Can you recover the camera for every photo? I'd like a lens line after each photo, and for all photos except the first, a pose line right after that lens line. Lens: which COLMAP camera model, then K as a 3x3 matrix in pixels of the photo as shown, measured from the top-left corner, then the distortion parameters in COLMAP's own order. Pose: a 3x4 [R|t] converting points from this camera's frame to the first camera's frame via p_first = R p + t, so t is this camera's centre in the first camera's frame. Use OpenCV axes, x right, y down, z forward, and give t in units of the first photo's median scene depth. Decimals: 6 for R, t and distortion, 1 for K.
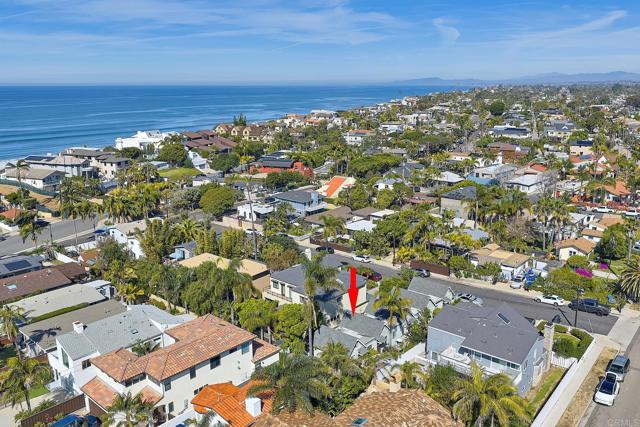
lens RADIAL K [[508.8, 0, 320.0], [0, 508.8, 213.5], [0, 0, 1]] dist [0.001122, -0.001290]
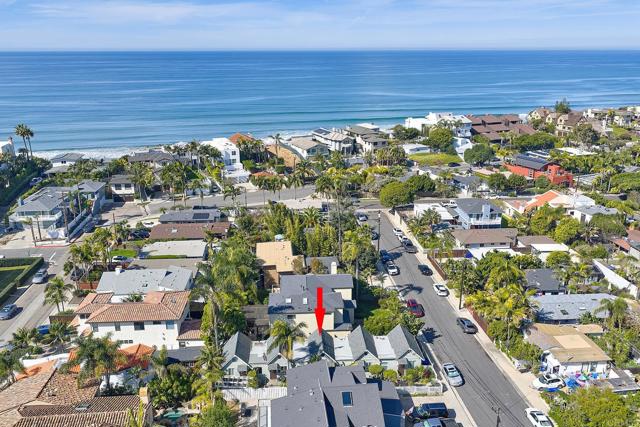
lens RADIAL K [[508.8, 0, 320.0], [0, 508.8, 213.5], [0, 0, 1]] dist [0.001122, -0.001290]
pose [[0.717259, 0.206796, -0.665413, 0.324321], [-0.167219, 0.978125, 0.123731, -0.076548], [0.676444, 0.022522, 0.736149, 0.133158]]
